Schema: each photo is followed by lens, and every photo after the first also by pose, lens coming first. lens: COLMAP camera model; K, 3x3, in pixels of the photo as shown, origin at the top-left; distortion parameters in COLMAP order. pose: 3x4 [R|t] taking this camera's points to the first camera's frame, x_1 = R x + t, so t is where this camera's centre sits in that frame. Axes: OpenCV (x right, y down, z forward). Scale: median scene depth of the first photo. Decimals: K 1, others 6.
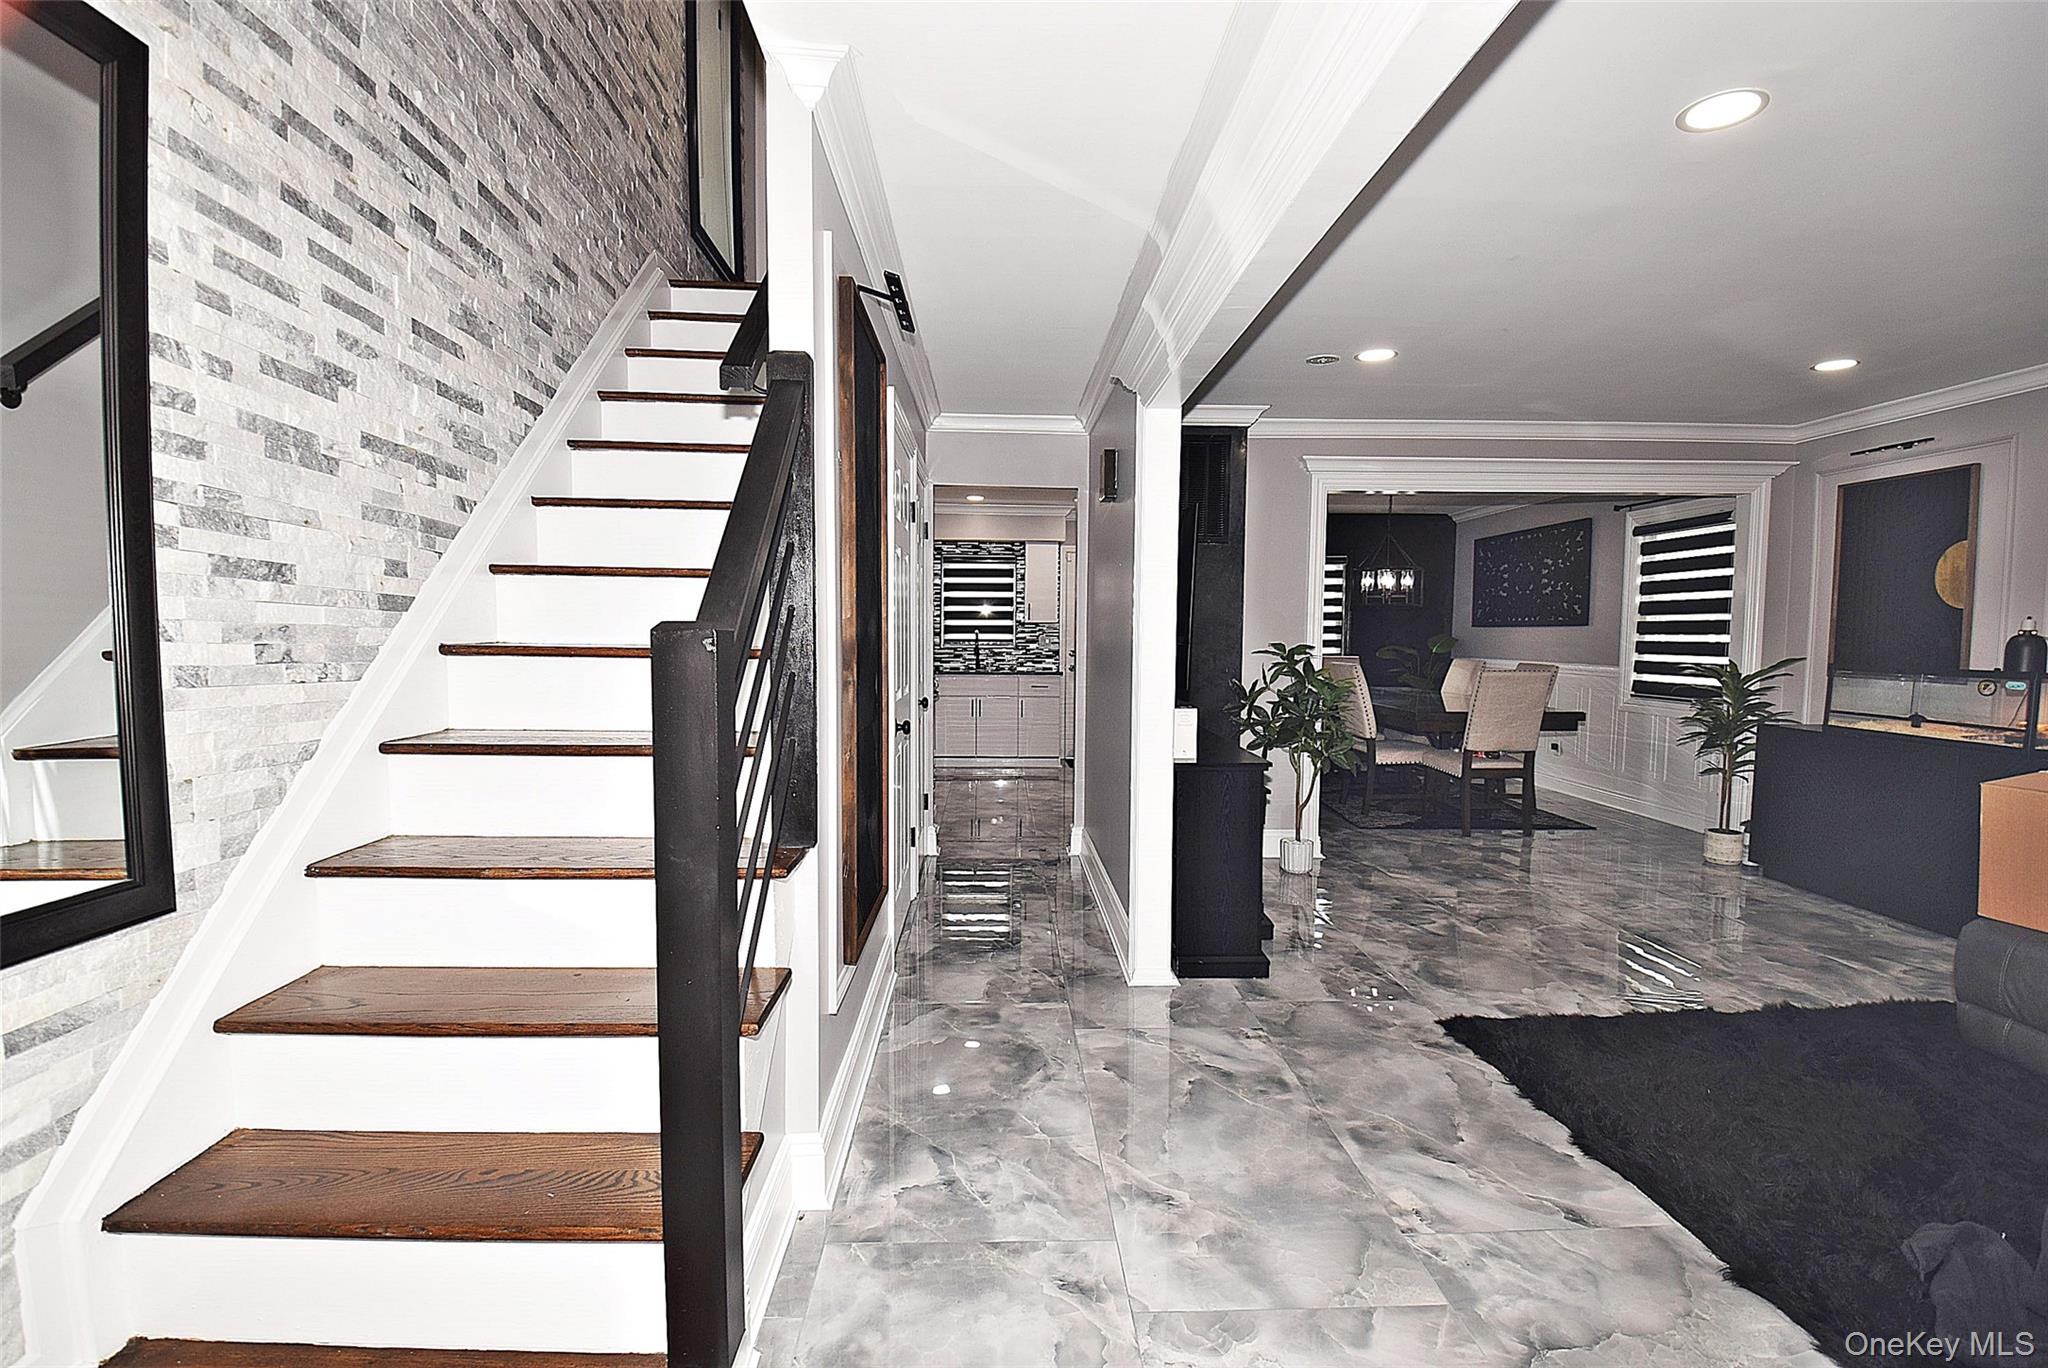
lens RADIAL K [[909.1, 0, 1024.0], [0, 909.1, 684.0], [0, 0, 1]] dist [0.012721, -0.024014]
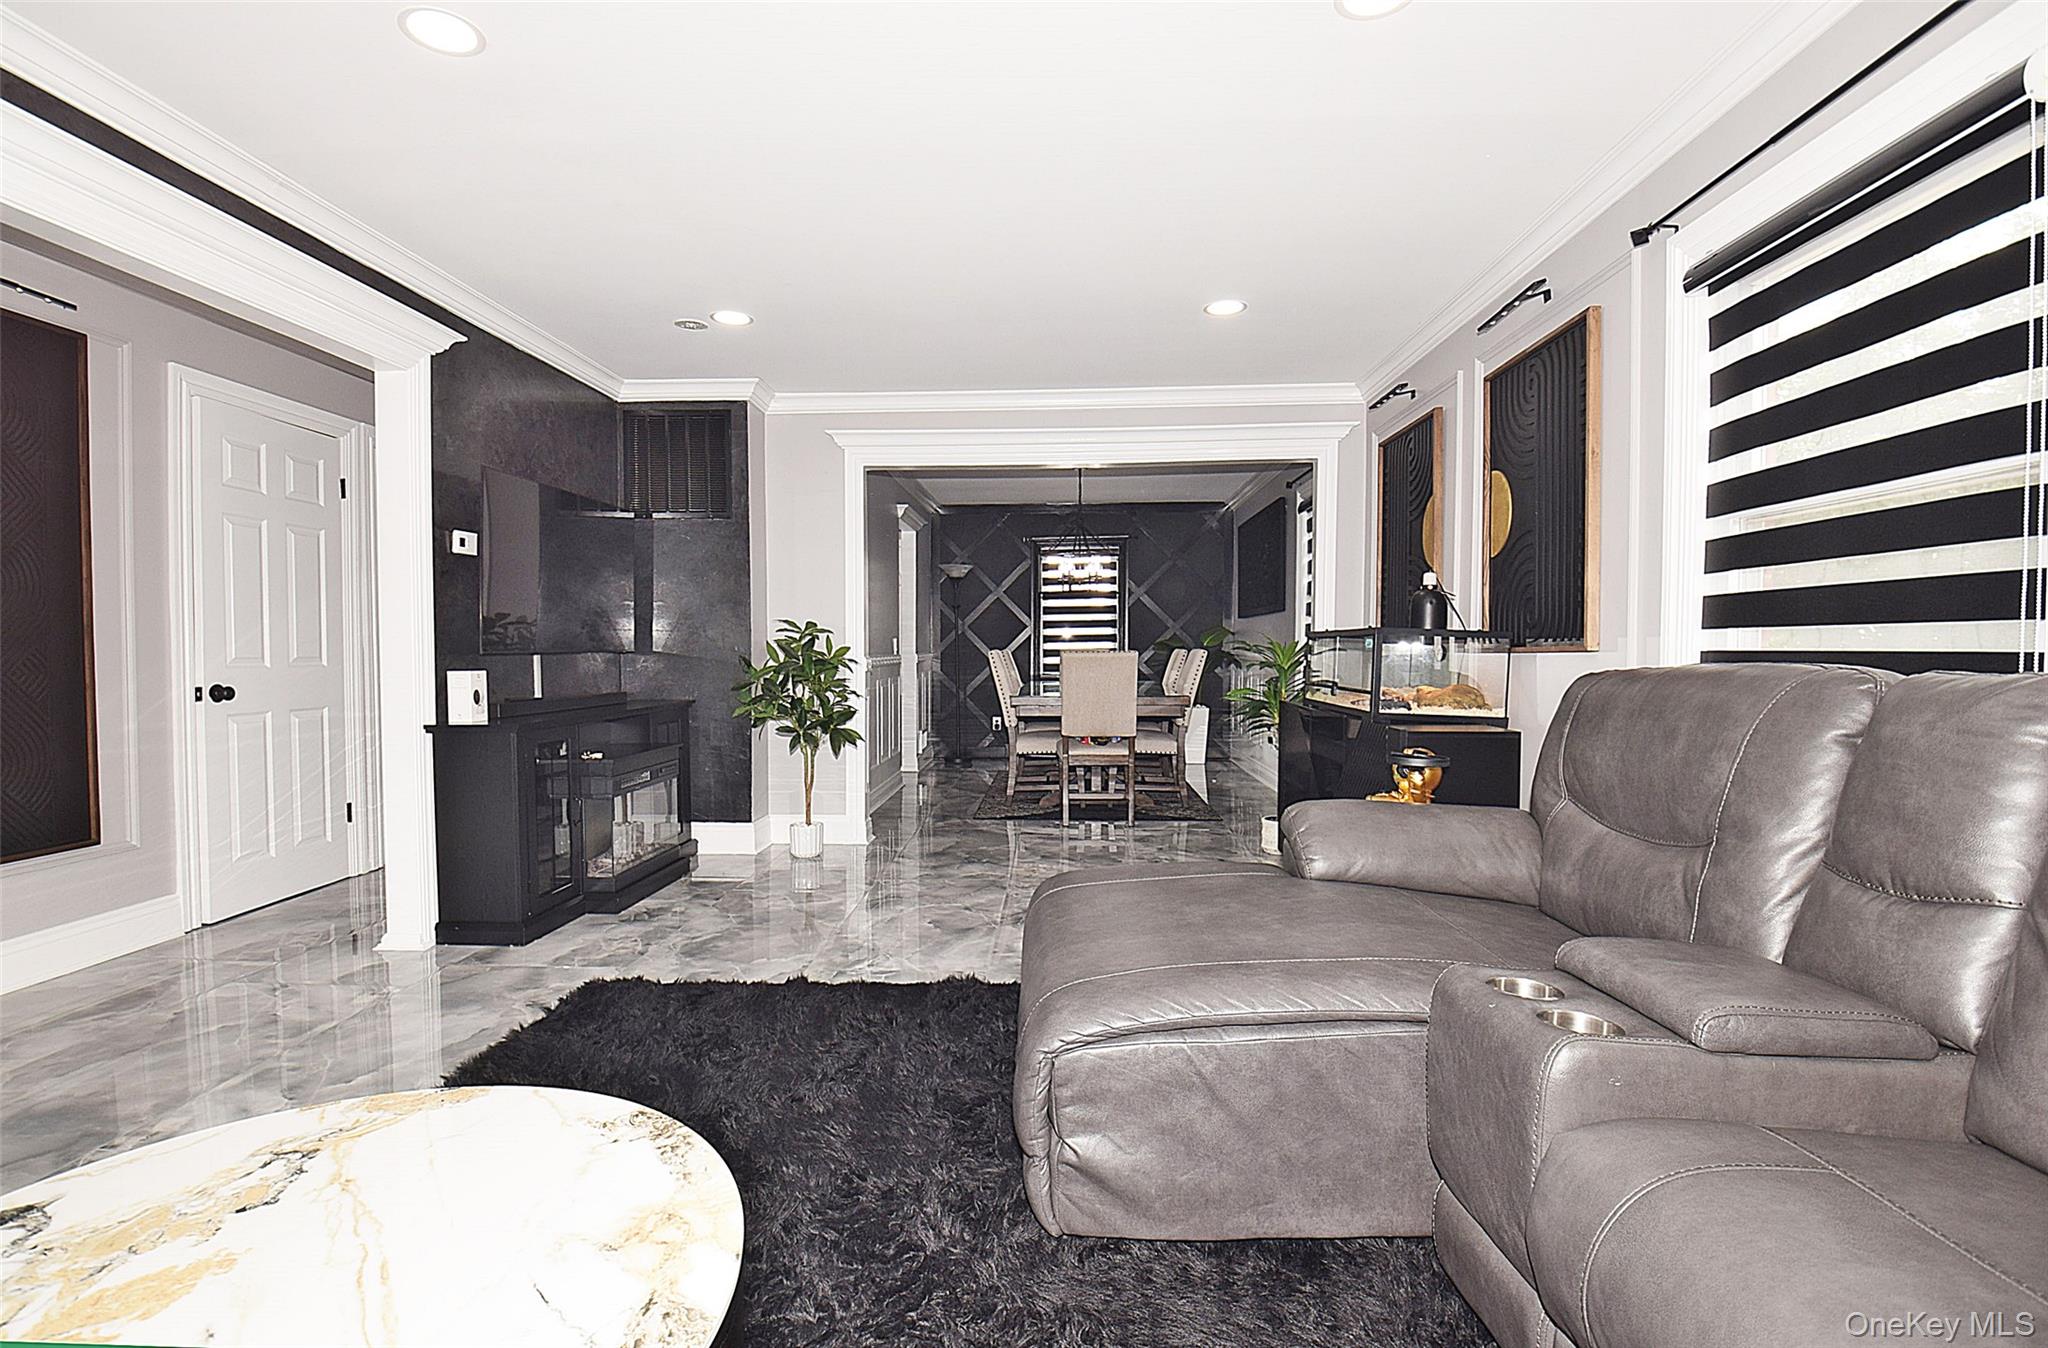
lens RADIAL K [[923.4, 0, 1033.0], [0, 923.4, 685.4], [0, 0, 1]] dist [-0.040222, -0.000254]
pose [[0.998513, -0.013129, -0.052908, 0.592149], [0.011832, 0.999623, -0.024767, 0.051462], [0.053213, 0.024104, 0.998292, 0.036120]]
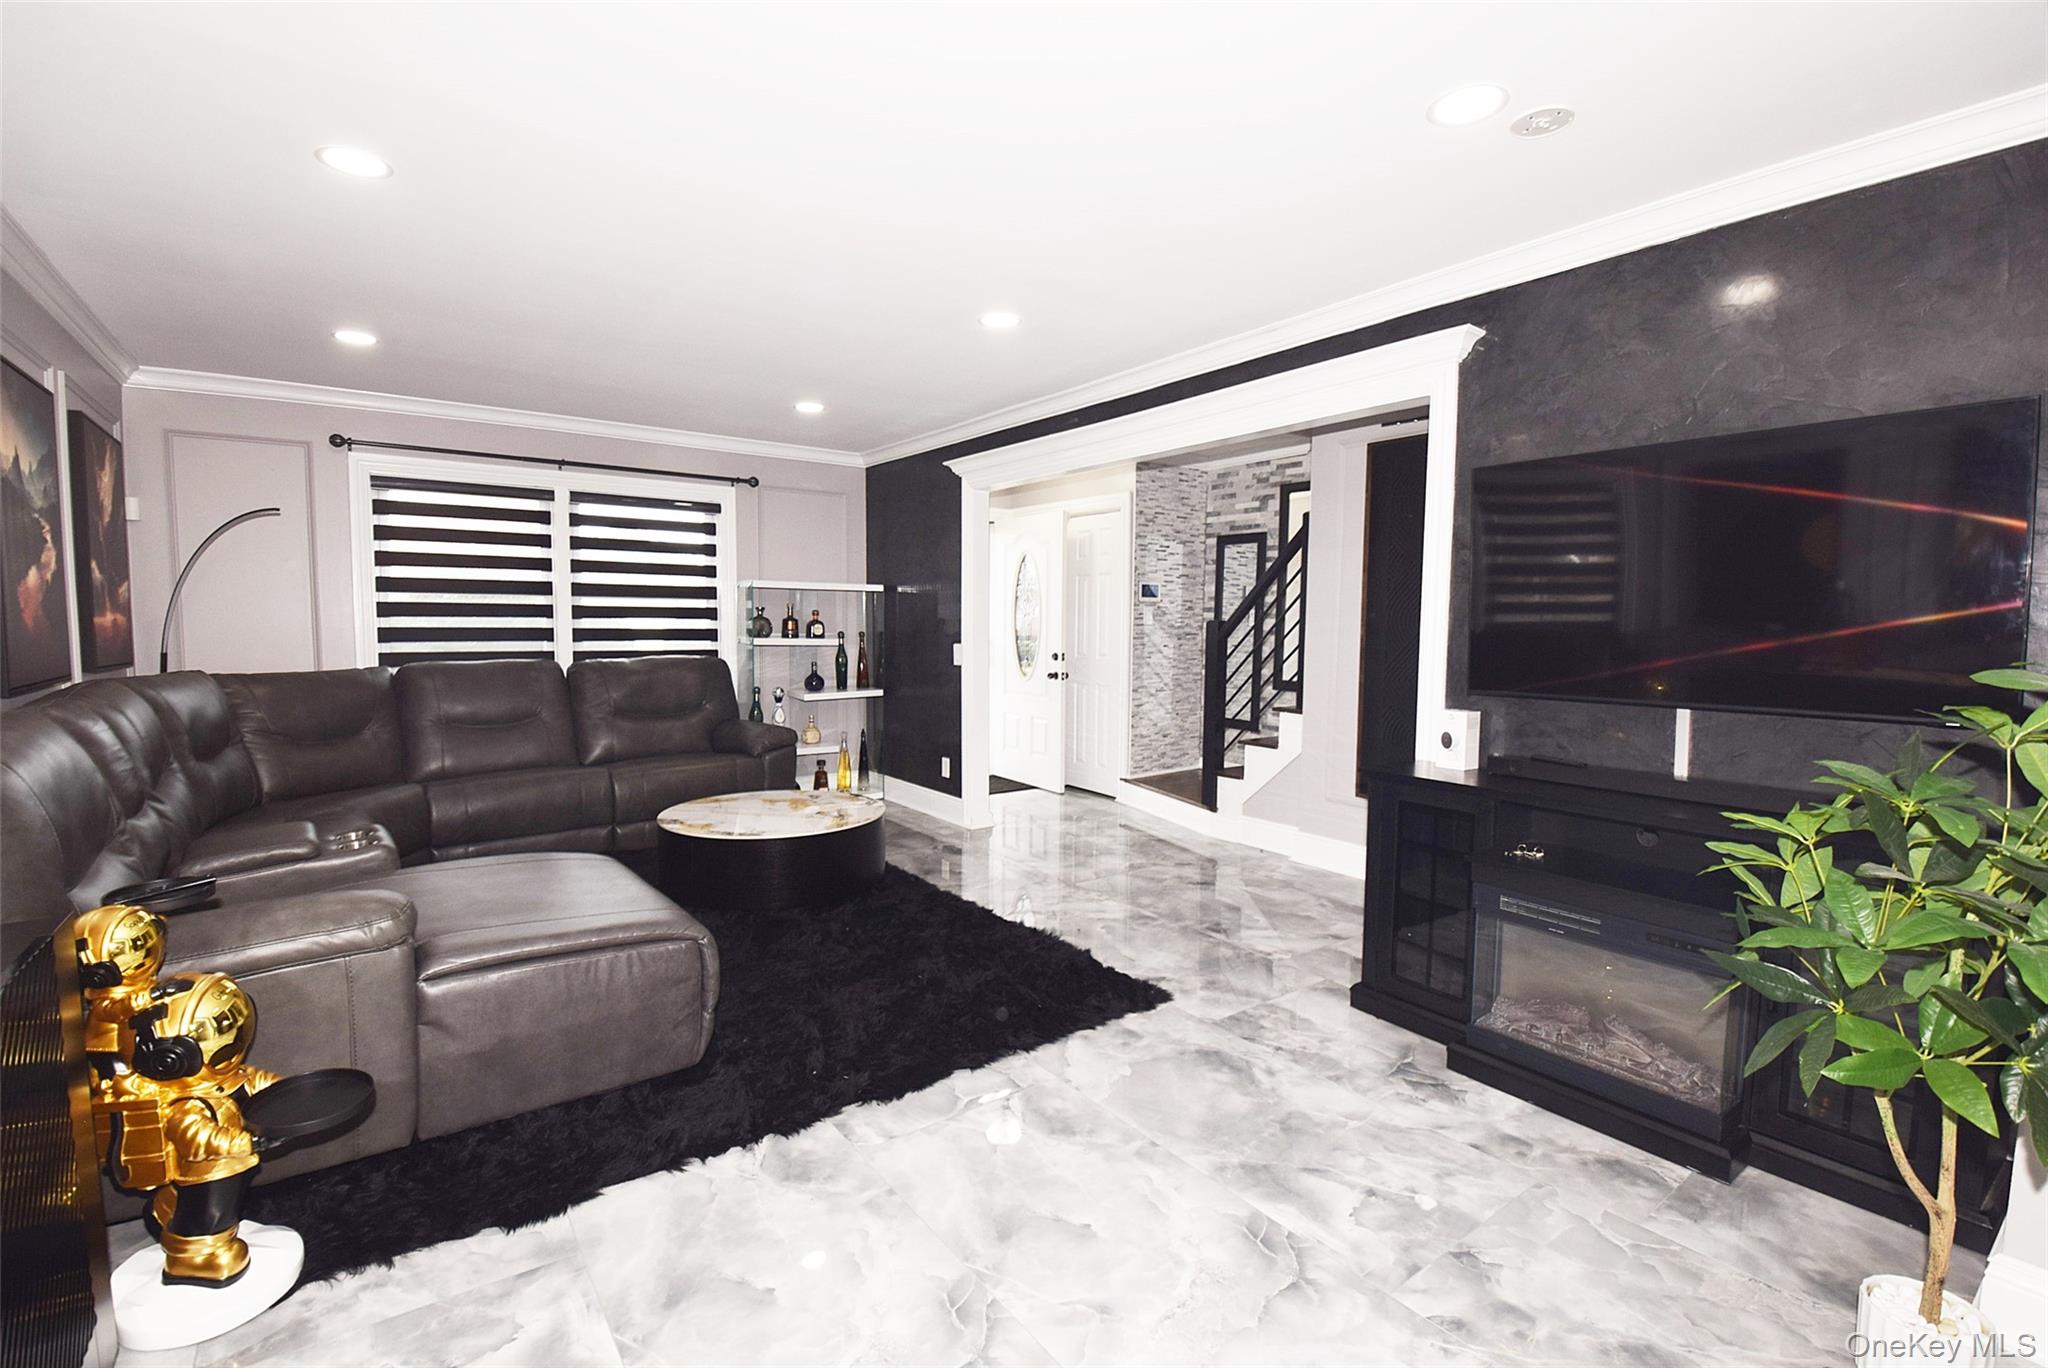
lens RADIAL K [[909.1, 0, 1024.0], [0, 909.1, 684.0], [0, 0, 1]] dist [0.012721, -0.024014]
pose [[-0.825891, 0.025153, -0.563268, 0.709496], [-0.047347, 0.992382, 0.113739, -0.056187], [0.561838, 0.120605, -0.818409, 1.038441]]
